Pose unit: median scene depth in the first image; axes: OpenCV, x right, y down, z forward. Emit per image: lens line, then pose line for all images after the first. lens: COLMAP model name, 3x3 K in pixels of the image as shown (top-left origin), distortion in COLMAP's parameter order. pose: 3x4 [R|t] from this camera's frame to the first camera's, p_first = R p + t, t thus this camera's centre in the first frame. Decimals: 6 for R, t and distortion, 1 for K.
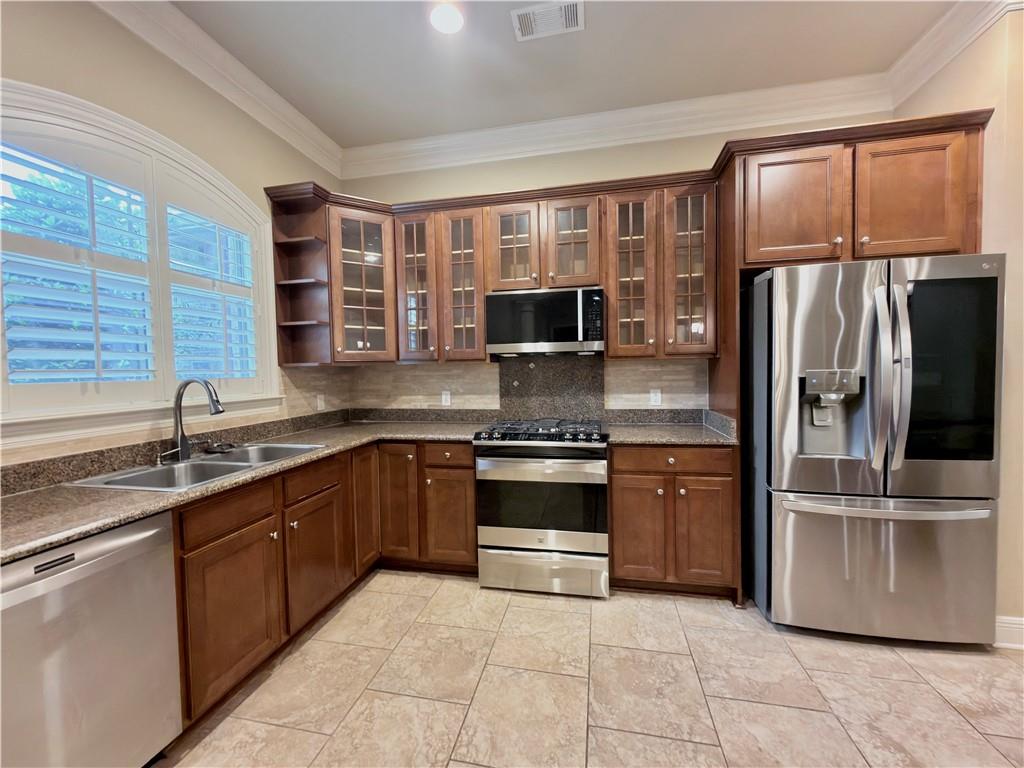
lens RADIAL K [[408.2, 0, 513.2], [0, 408.2, 382.9], [0, 0, 1]] dist [0.000684, -0.000255]
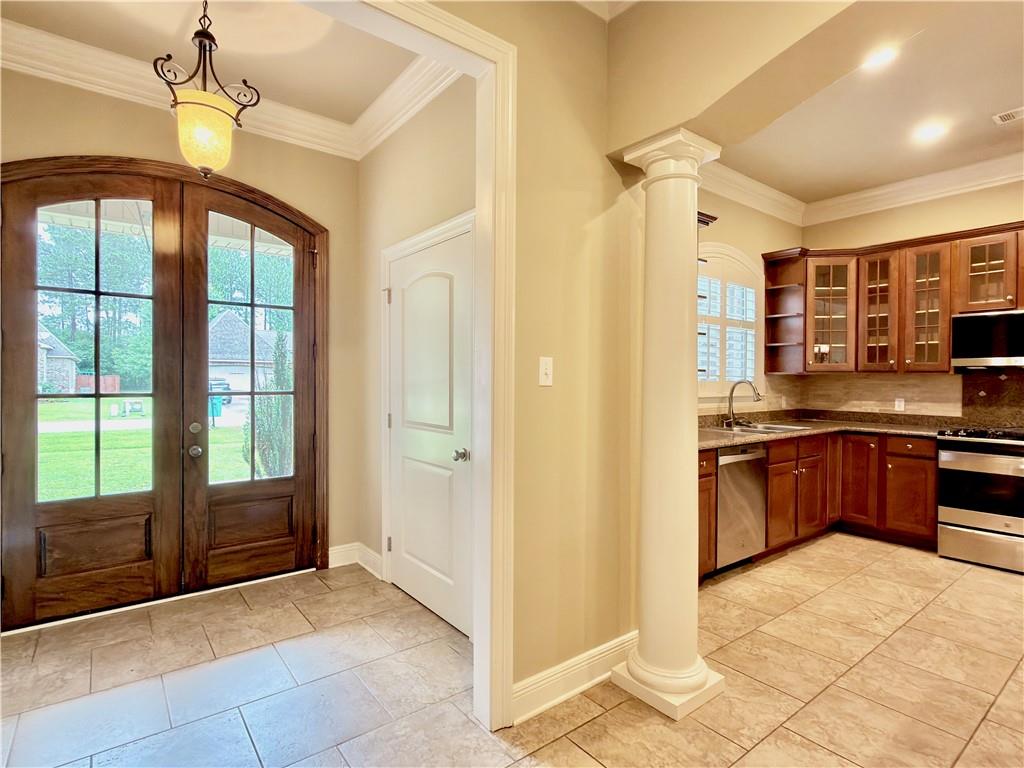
lens RADIAL K [[526.1, 0, 509.6], [0, 526.1, 384.6], [0, 0, 1]] dist [-0.001482, -0.000648]
pose [[0.758586, 0.030230, -0.650871, -0.046412], [-0.043504, 0.999044, -0.004302, 0.045174], [0.650119, 0.031578, 0.759176, -1.037857]]
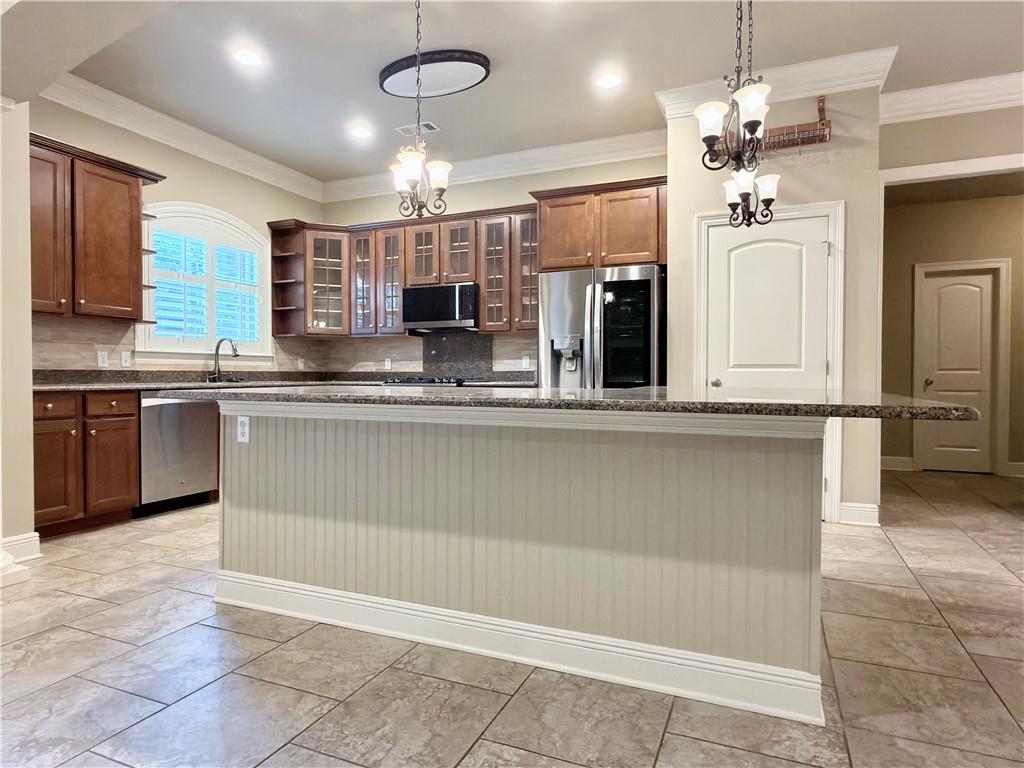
lens RADIAL K [[600.9, 0, 514.3], [0, 600.9, 384.2], [0, 0, 1]] dist [-0.005838, 0.001739]
pose [[0.980692, 0.020927, -0.194434, 0.787357], [-0.024862, 0.999532, -0.017818, 0.162005], [0.193970, 0.022308, 0.980754, -1.069252]]
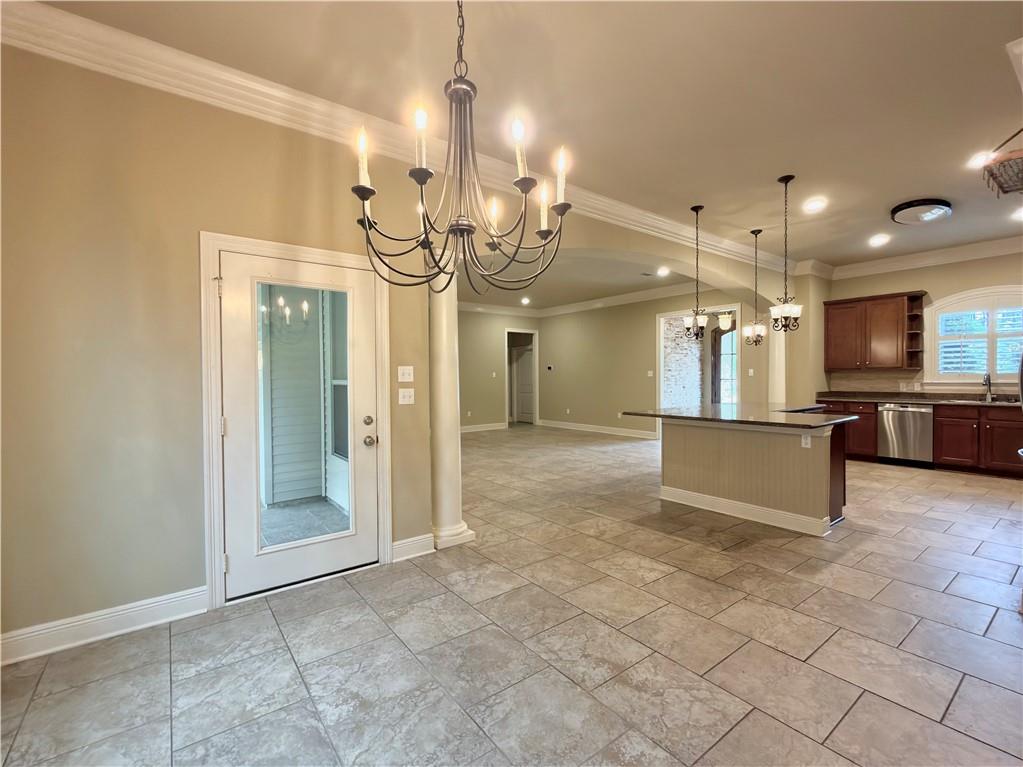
lens RADIAL K [[458.6, 0, 511.1], [0, 458.6, 382.7], [0, 0, 1]] dist [-0.002243, -0.000263]
pose [[-0.653932, 0.034516, -0.755765, 2.863588], [-0.006045, 0.998688, 0.050841, -0.062948], [0.756529, 0.037815, -0.652866, 0.429903]]
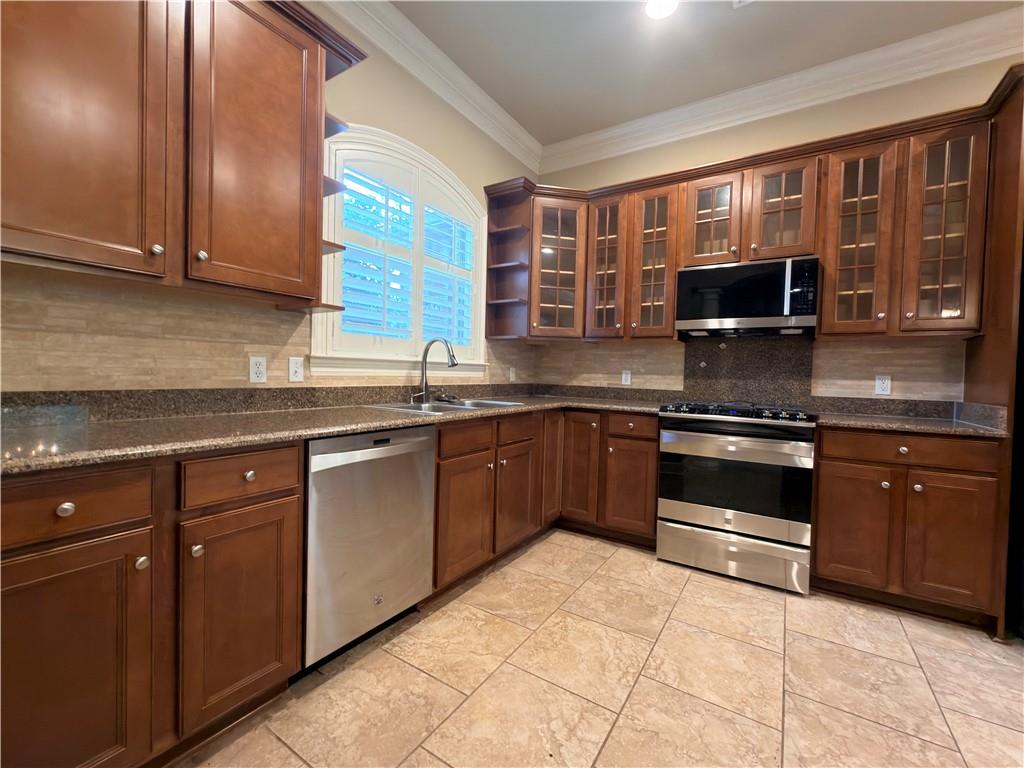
lens RADIAL K [[431.5, 0, 513.7], [0, 431.5, 383.3], [0, 0, 1]] dist [0.001034, 0.000103]
pose [[0.933742, 0.054051, -0.353843, -0.057189], [-0.058123, 0.998309, -0.000884, 0.086842], [0.353197, 0.021392, 0.935304, -0.126622]]
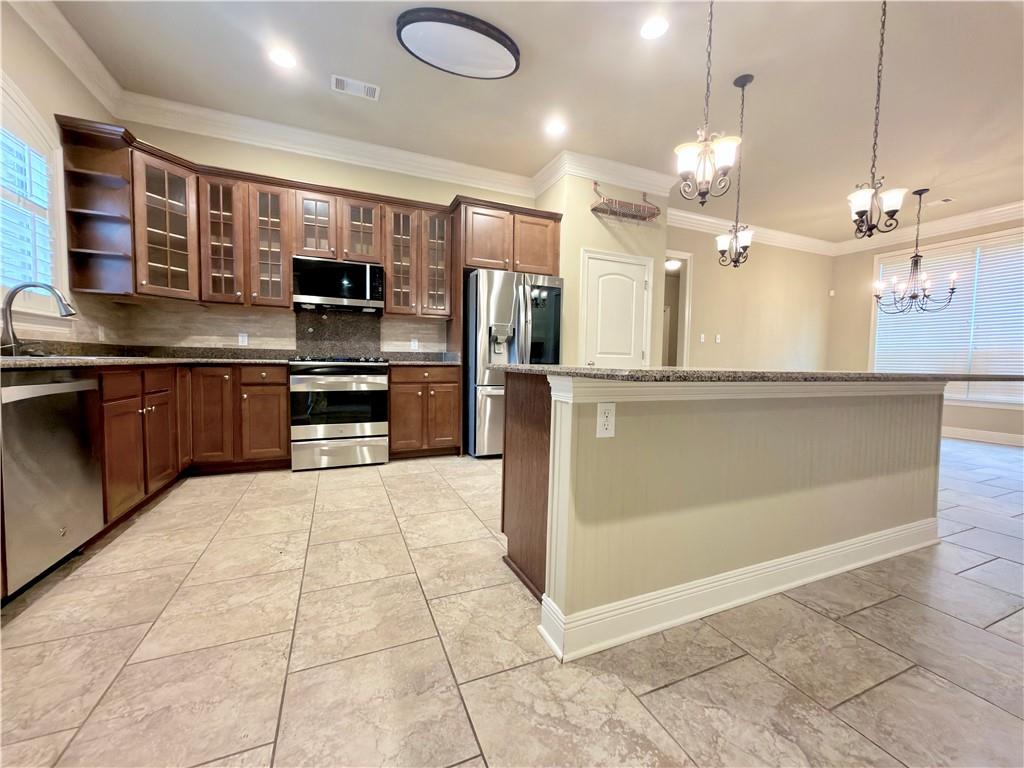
lens RADIAL K [[408.2, 0, 512.7], [0, 408.2, 382.6], [0, 0, 1]] dist [0.000684, -0.000255]
pose [[0.817669, 0.002197, 0.575684, -0.258579], [-0.009957, 0.999897, 0.010328, 0.178666], [-0.575602, -0.014177, 0.817607, -0.519676]]
